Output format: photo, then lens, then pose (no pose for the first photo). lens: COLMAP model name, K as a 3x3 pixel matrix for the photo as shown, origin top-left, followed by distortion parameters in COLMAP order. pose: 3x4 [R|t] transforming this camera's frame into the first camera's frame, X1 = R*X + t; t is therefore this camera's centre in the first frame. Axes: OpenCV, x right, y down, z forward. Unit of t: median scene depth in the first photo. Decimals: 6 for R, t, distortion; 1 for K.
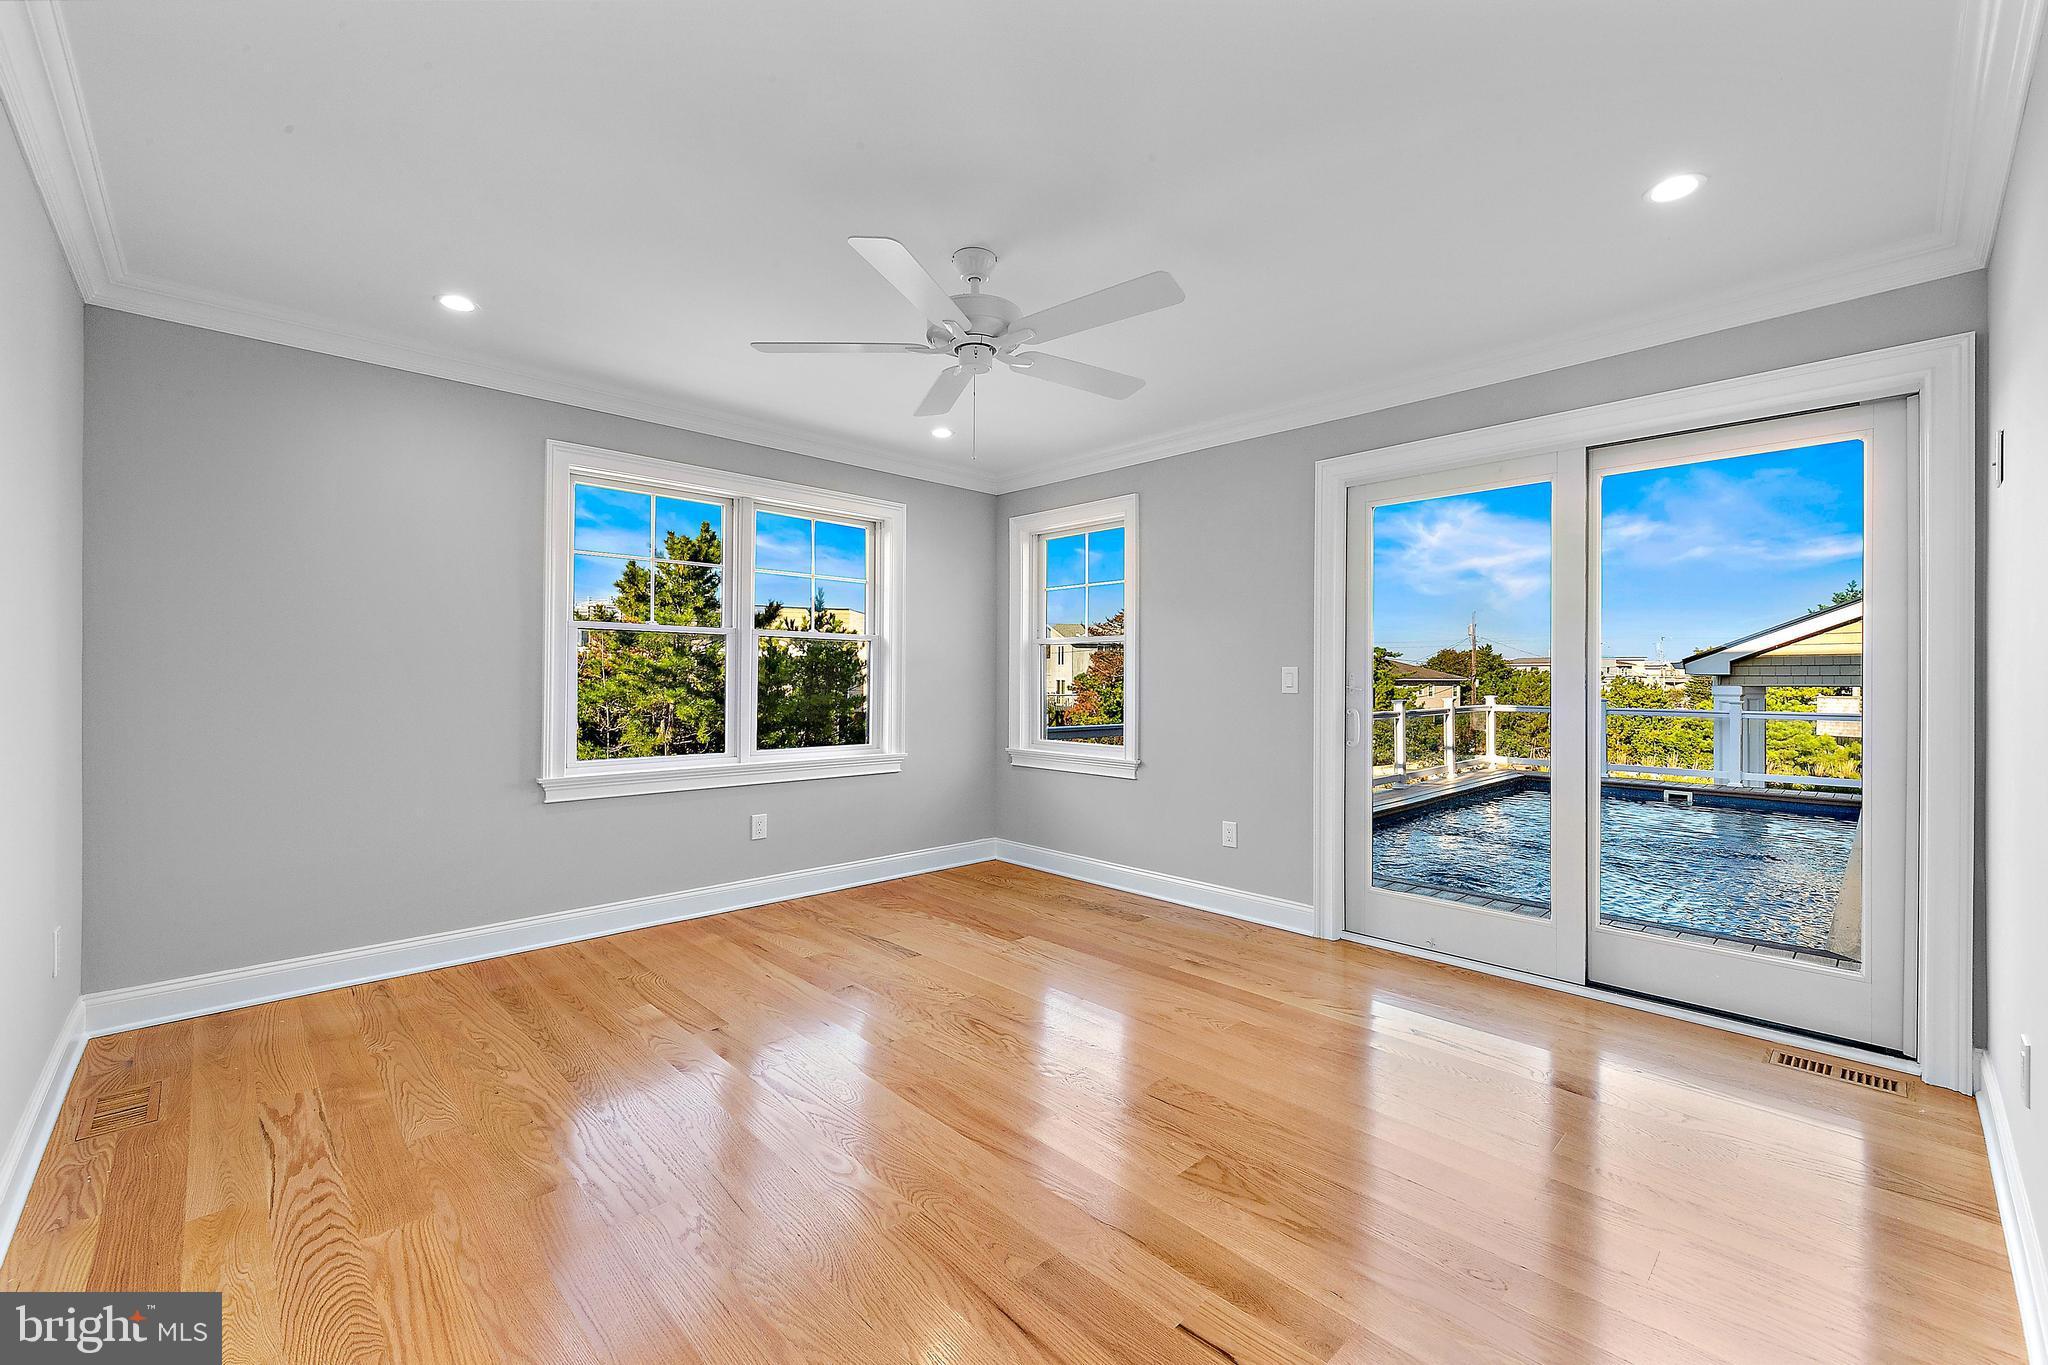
lens RADIAL K [[818.1, 0, 1024.6], [0, 818.1, 679.9], [0, 0, 1]] dist [-0.009917, -0.000536]
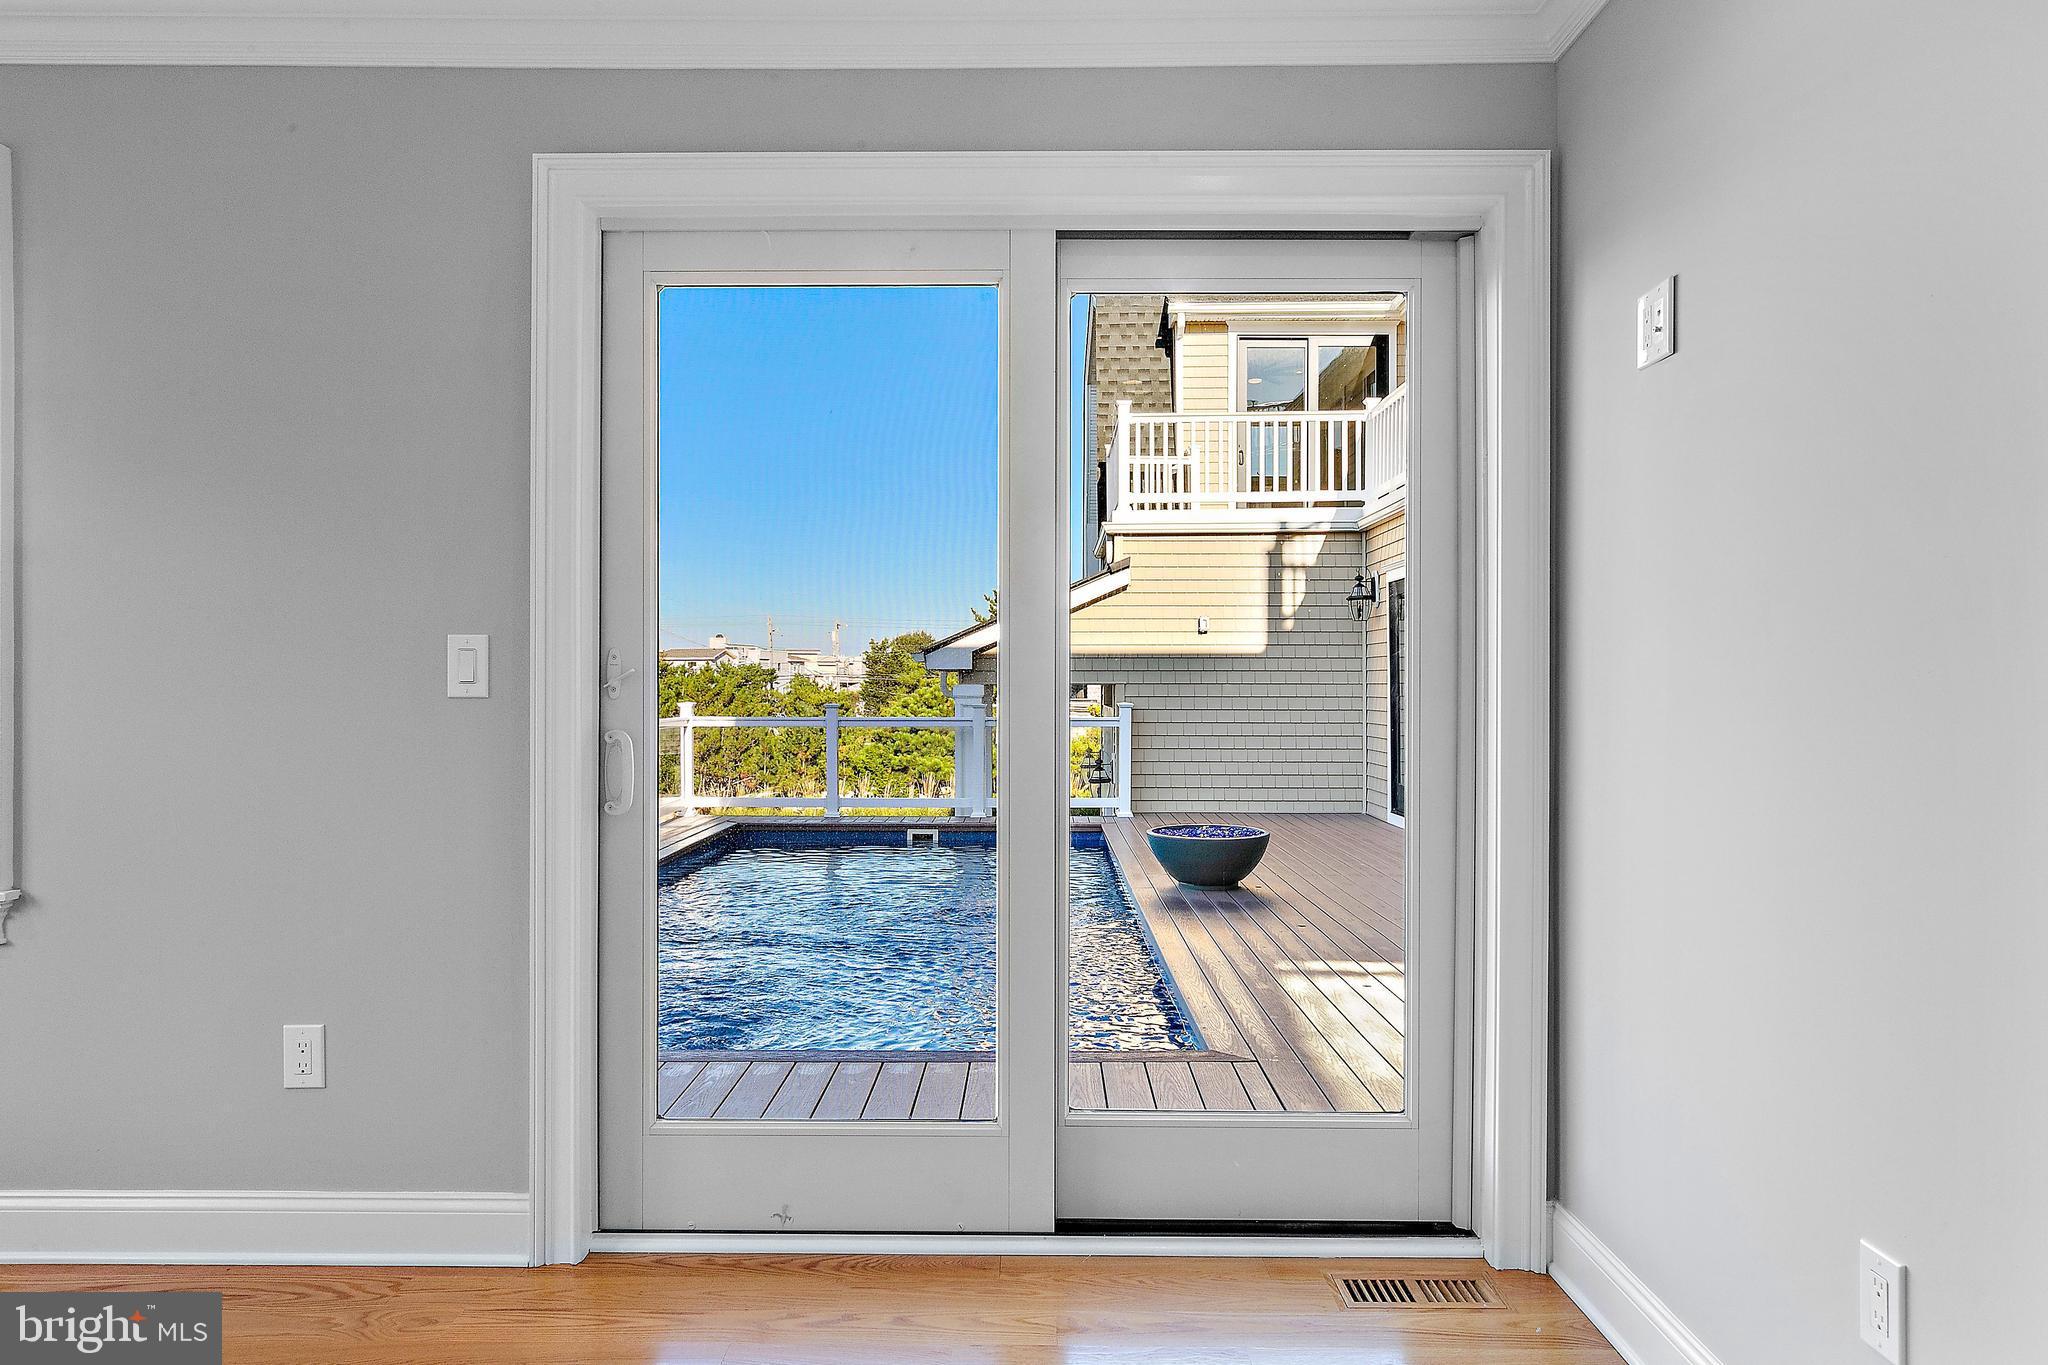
lens RADIAL K [[1365.0, 0, 1035.1], [0, 1365.0, 680.3], [0, 0, 1]] dist [0.018234, -0.000137]
pose [[0.704447, -0.003462, 0.709748, 0.031065], [0.003097, 0.999994, 0.001804, 0.007332], [-0.709750, 0.000927, 0.704454, 0.307295]]
